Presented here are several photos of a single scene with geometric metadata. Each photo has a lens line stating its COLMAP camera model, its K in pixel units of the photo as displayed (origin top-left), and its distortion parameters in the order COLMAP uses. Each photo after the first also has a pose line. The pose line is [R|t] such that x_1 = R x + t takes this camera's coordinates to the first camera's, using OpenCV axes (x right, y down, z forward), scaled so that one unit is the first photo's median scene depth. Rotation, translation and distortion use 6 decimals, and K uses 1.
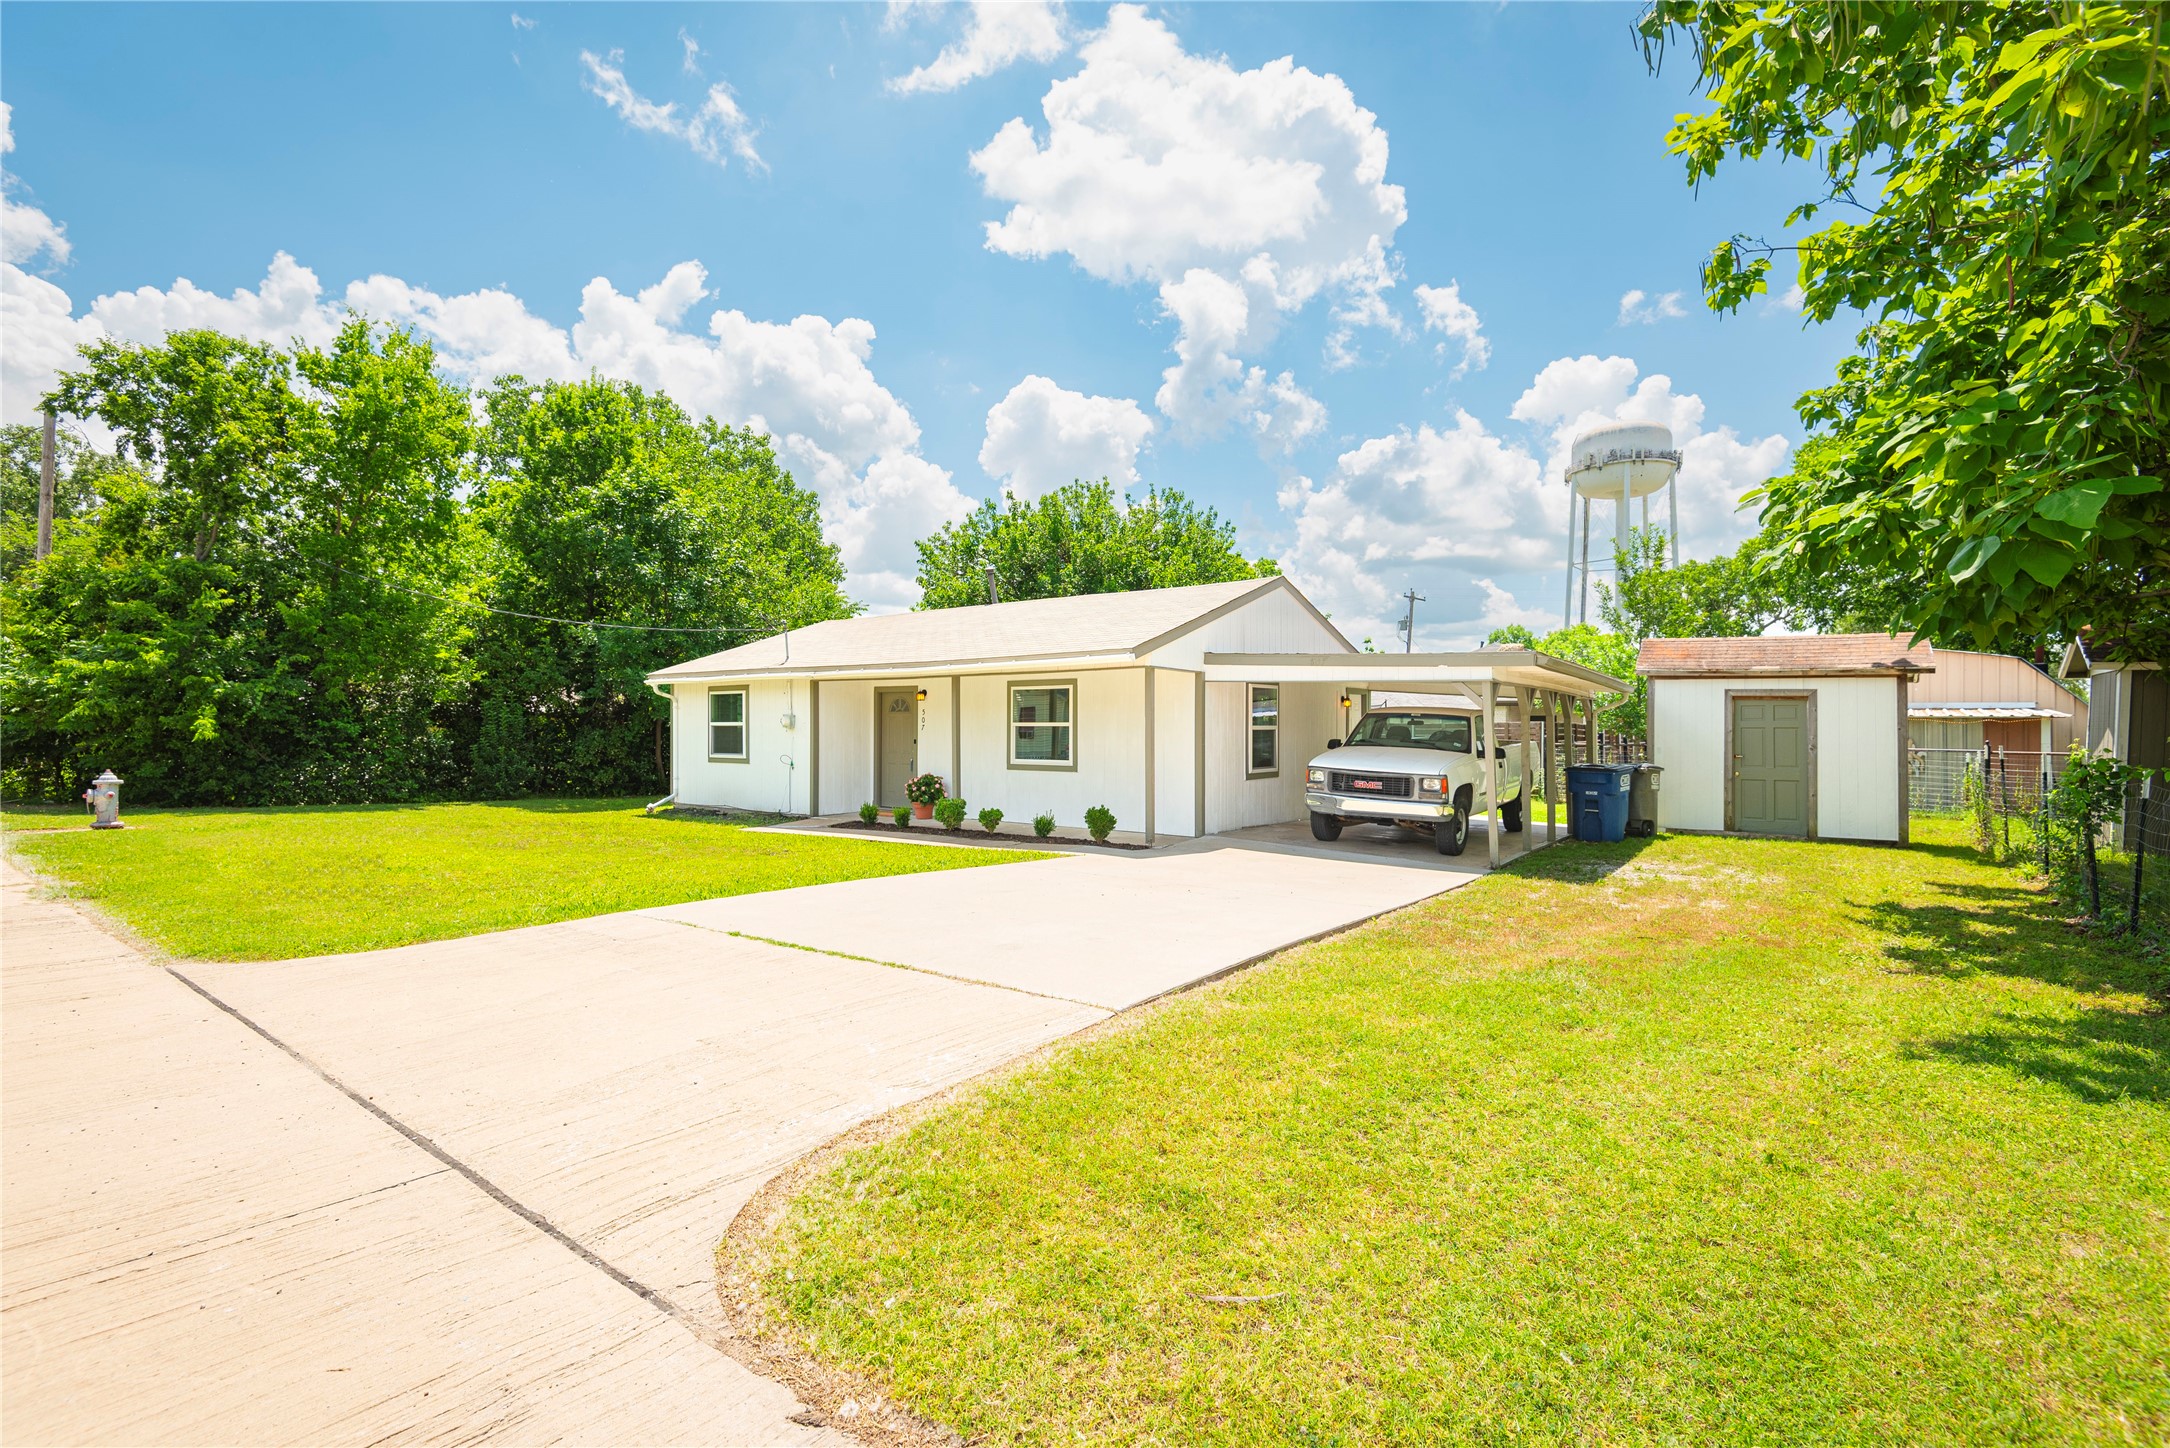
lens RADIAL K [[975.8, 0, 1081.2], [0, 975.8, 720.3], [0, 0, 1]] dist [0.025100, -0.015721]
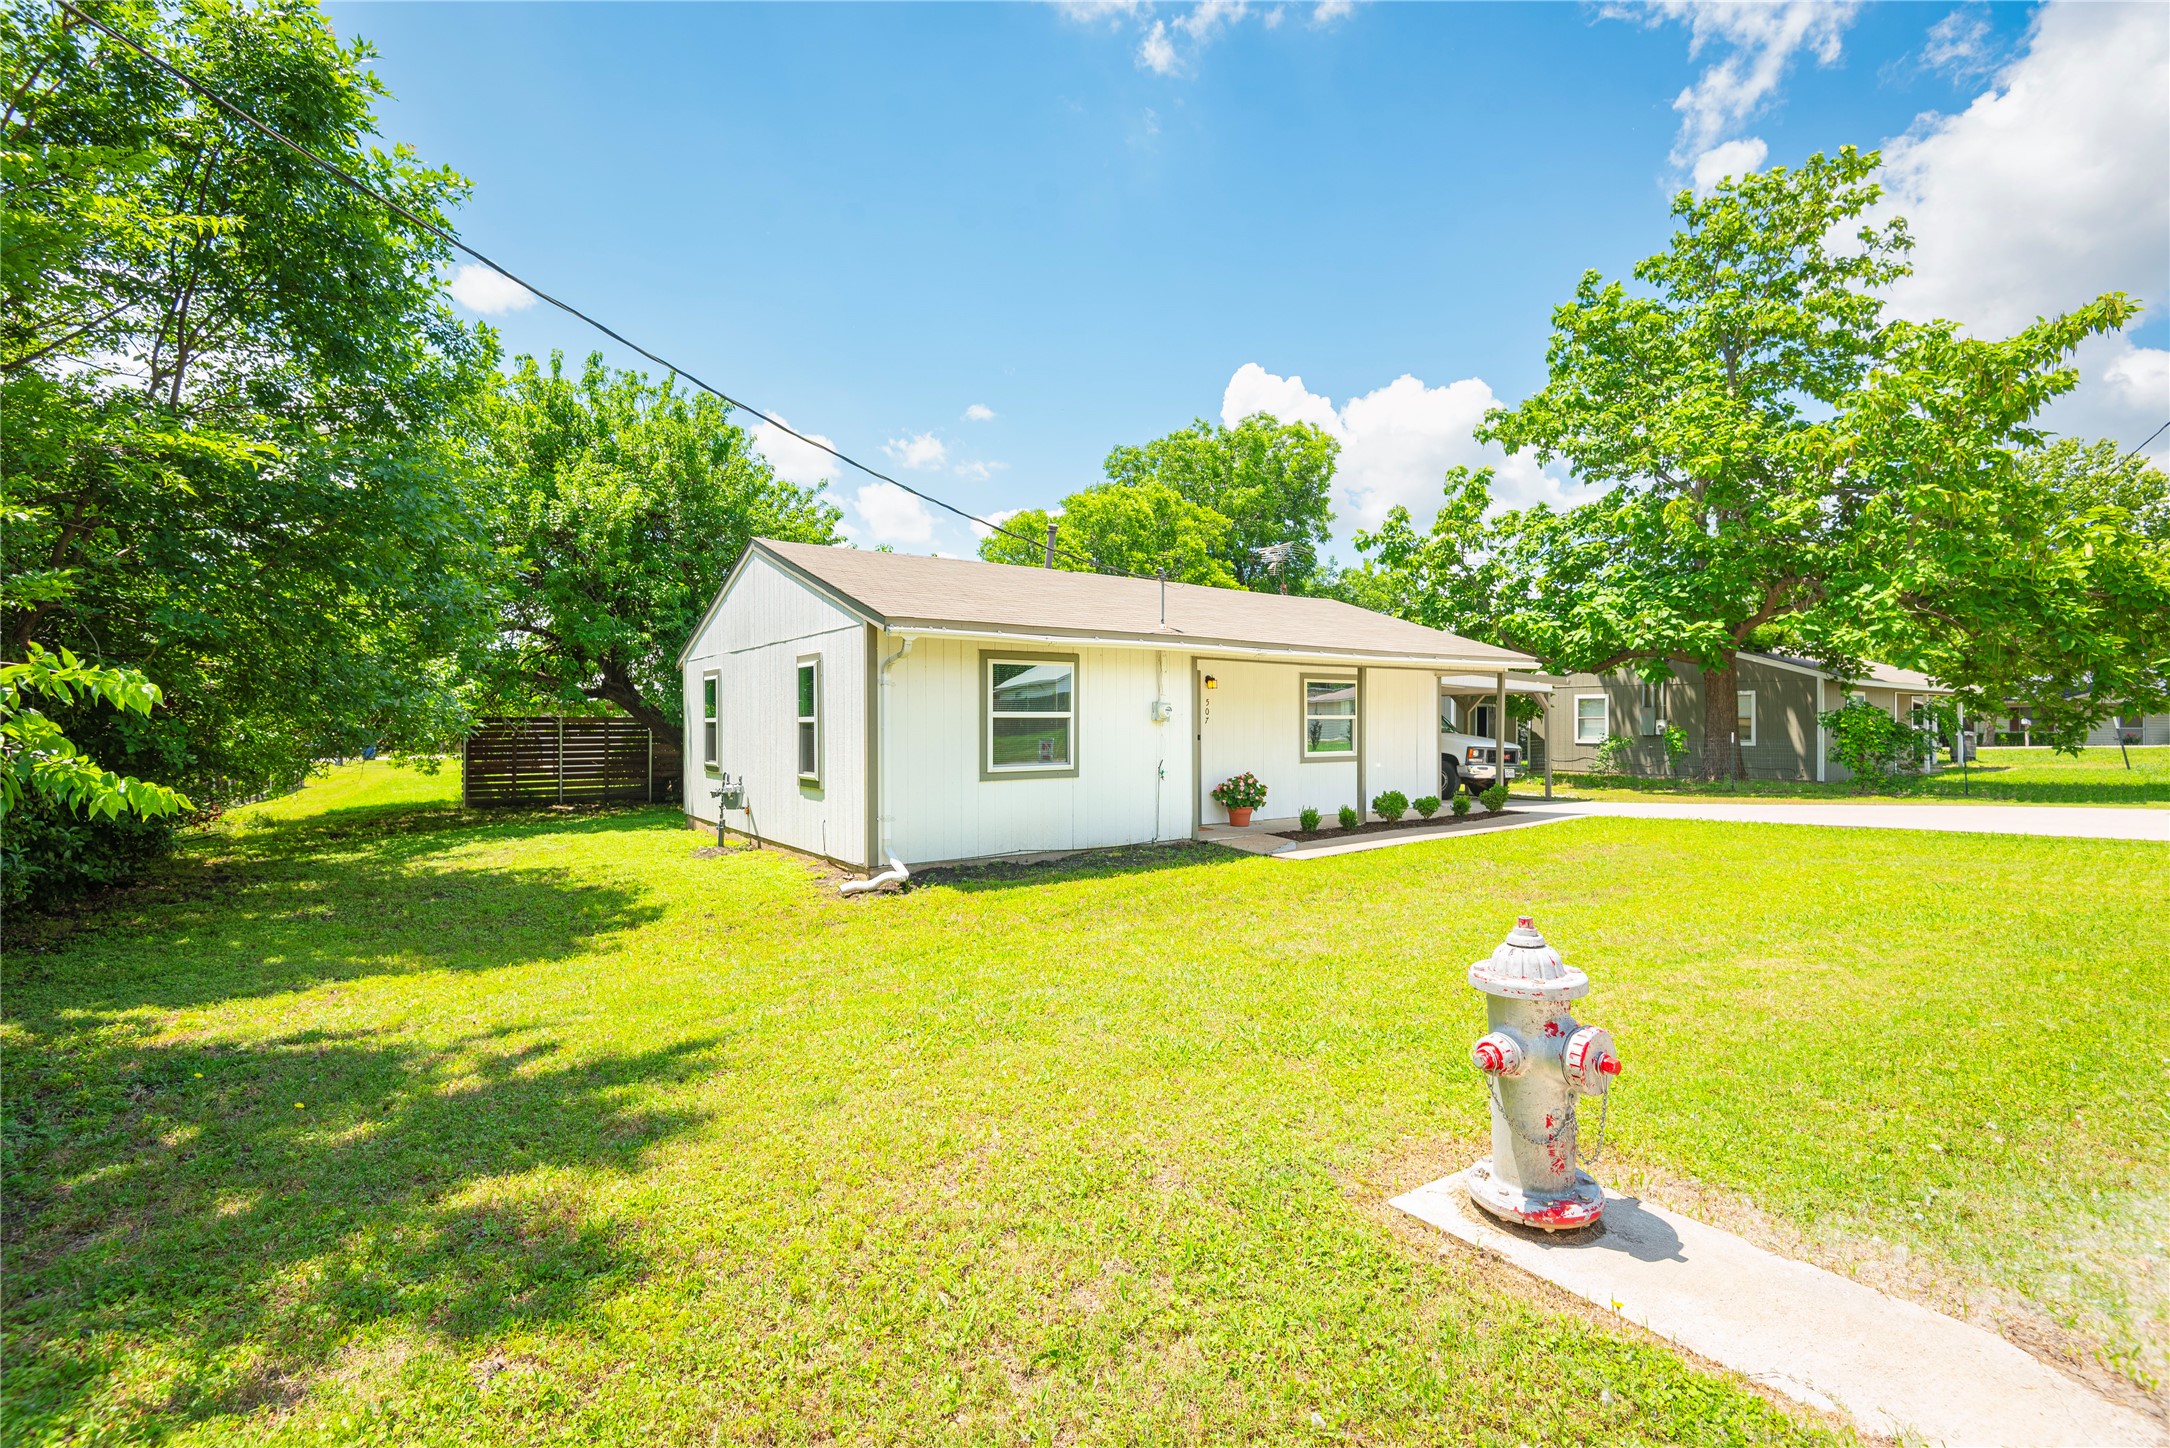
lens RADIAL K [[975.8, 0, 1102.1], [0, 975.8, 745.9], [0, 0, 1]] dist [0.025100, -0.015721]
pose [[0.286714, -0.020214, 0.957803, -0.895439], [0.002193, 0.999789, 0.020444, 0.010337], [-0.958014, -0.003761, 0.286698, 0.759355]]
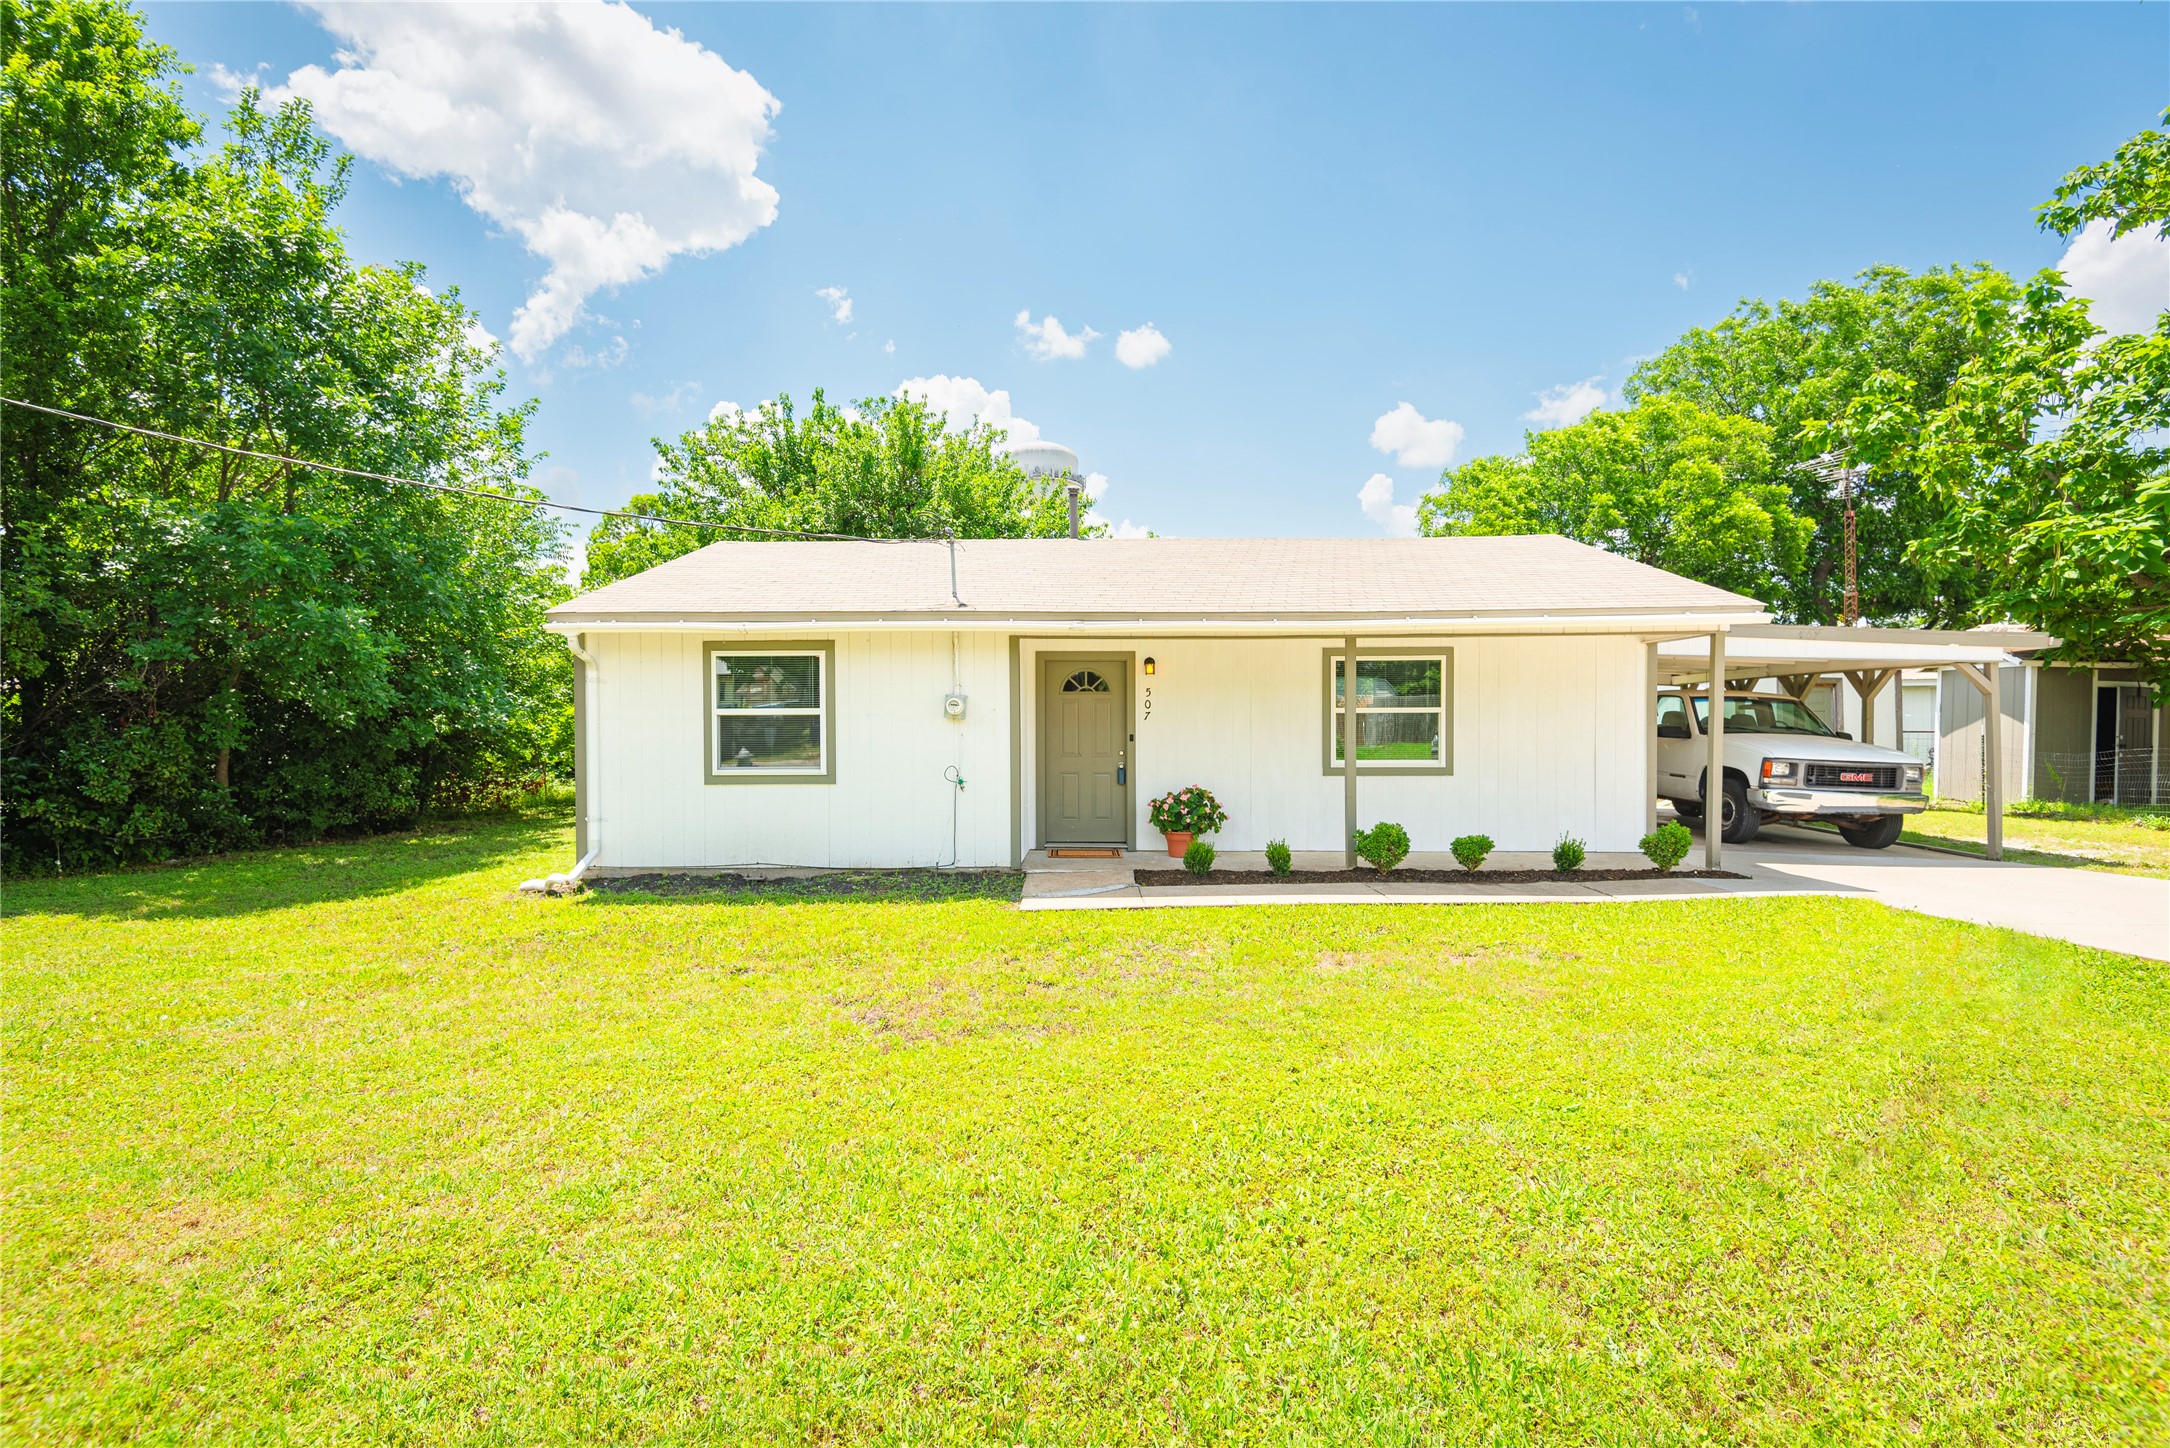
lens RADIAL K [[975.8, 0, 1086.3], [0, 975.8, 716.2], [0, 0, 1]] dist [0.025100, -0.015721]
pose [[0.809341, -0.005733, 0.587312, -0.518151], [0.001103, 0.999965, 0.008241, 0.001785], [-0.587339, -0.006022, 0.809319, 0.447935]]
